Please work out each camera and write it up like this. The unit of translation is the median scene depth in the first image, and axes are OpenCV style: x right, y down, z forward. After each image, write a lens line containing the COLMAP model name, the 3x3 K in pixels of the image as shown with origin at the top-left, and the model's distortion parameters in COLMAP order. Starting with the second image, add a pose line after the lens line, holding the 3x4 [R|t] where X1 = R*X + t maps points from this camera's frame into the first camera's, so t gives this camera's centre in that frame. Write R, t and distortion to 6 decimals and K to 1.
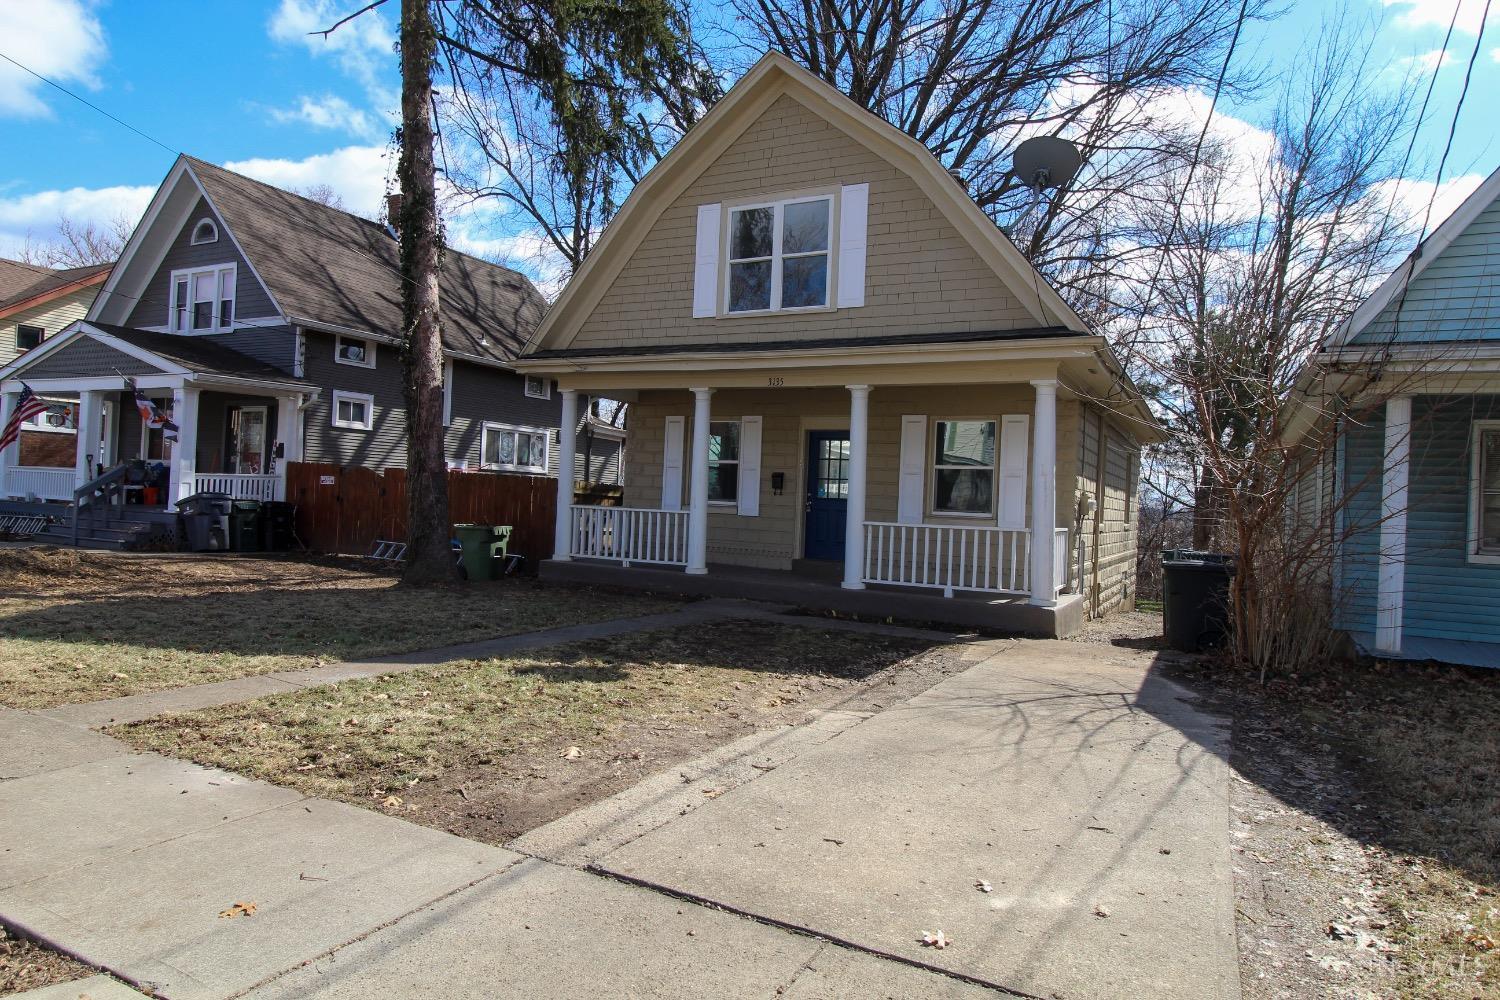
lens RADIAL K [[920.8, 0, 749.4], [0, 920.8, 499.9], [0, 0, 1]] dist [0.003809, 0.000063]
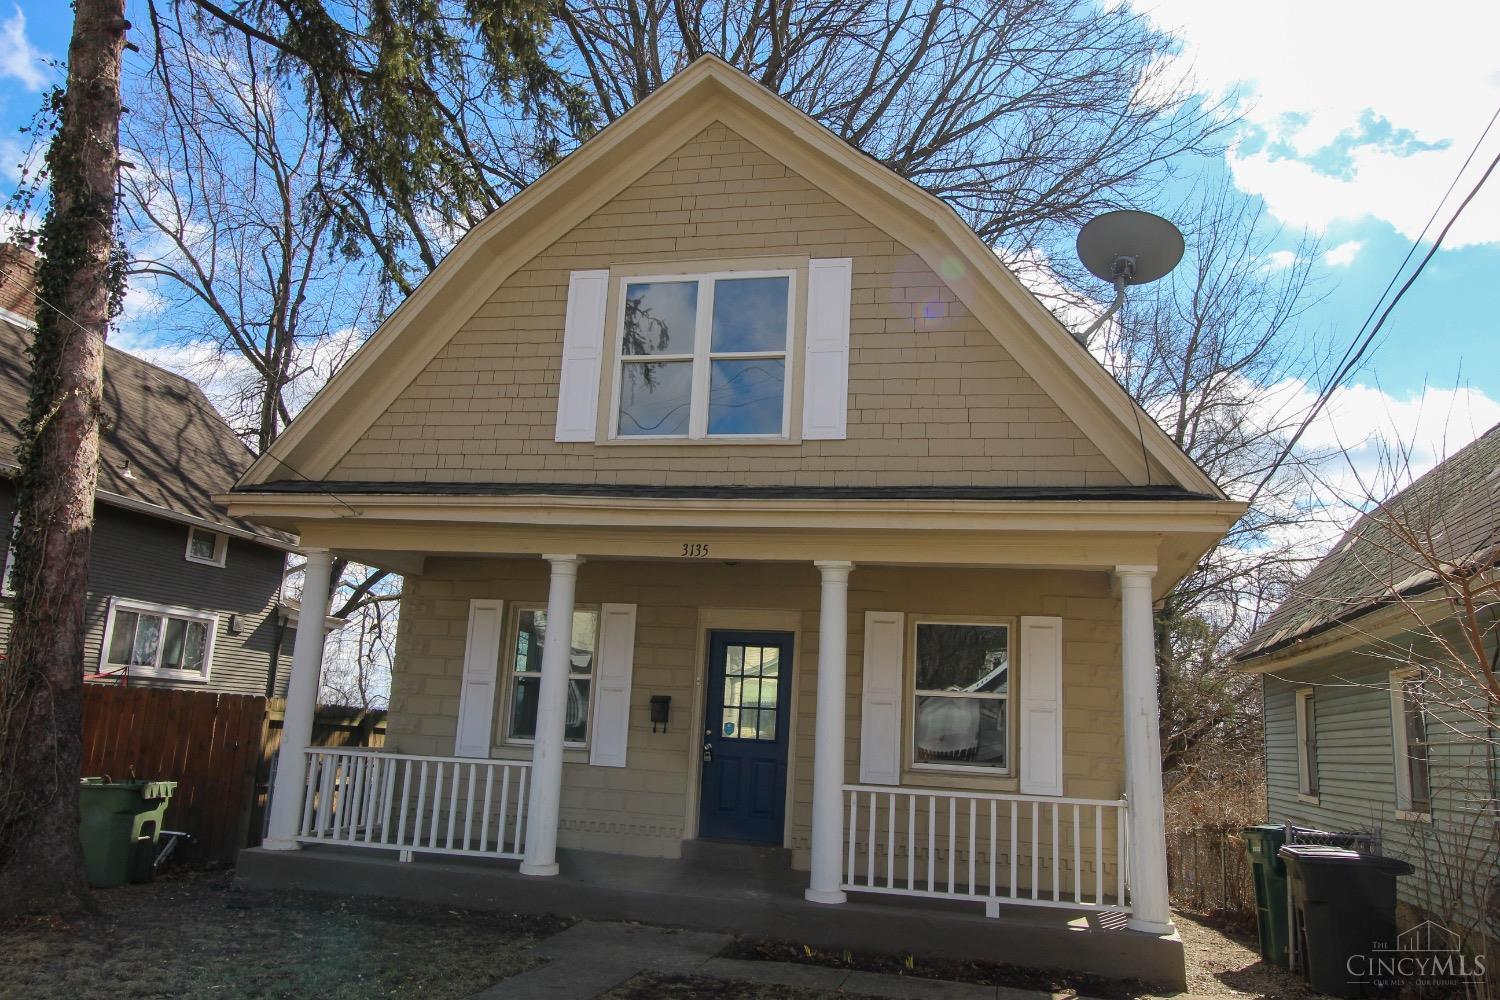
lens RADIAL K [[1157.9, 0, 750.0], [0, 1157.9, 498.7], [0, 0, 1]] dist [0.009945, -0.000822]
pose [[0.968075, 0.058543, 0.243729, -0.120674], [-0.012593, 0.982475, -0.185969, -0.017501], [-0.250345, 0.176963, 0.951846, 0.235093]]
